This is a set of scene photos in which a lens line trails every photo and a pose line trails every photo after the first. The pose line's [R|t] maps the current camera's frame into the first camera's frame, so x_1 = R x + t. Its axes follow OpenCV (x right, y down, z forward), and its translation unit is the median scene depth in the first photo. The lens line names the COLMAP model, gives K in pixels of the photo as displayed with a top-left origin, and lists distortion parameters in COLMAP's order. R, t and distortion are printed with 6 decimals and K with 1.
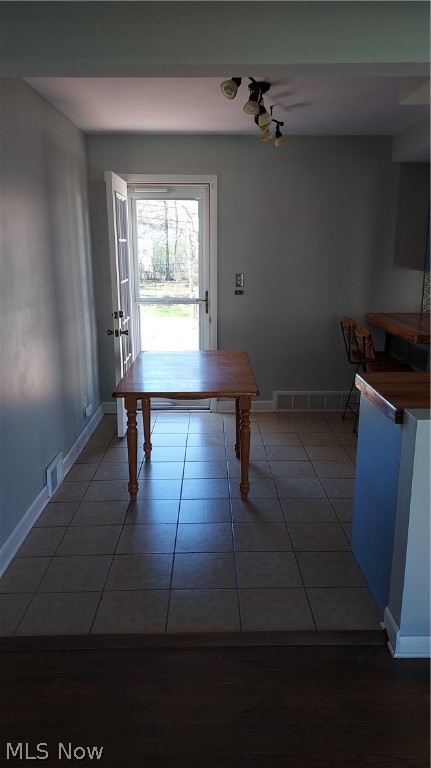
lens RADIAL K [[554.8, 0, 215.8], [0, 554.8, 385.3], [0, 0, 1]] dist [0.046959, -0.011918]
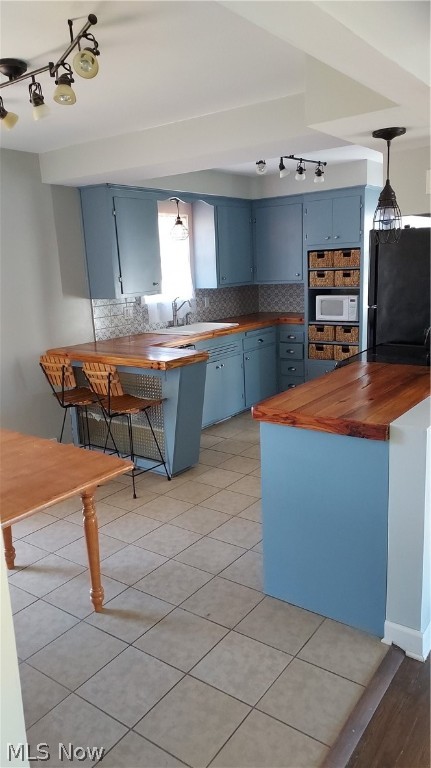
lens RADIAL K [[554.8, 0, 216.9], [0, 554.8, 382.3], [0, 0, 1]] dist [0.046959, -0.011918]
pose [[0.592147, -0.199829, 0.780661, -0.330516], [0.237875, 0.968941, 0.067590, -0.093131], [-0.769921, 0.145676, 0.621290, 0.308623]]
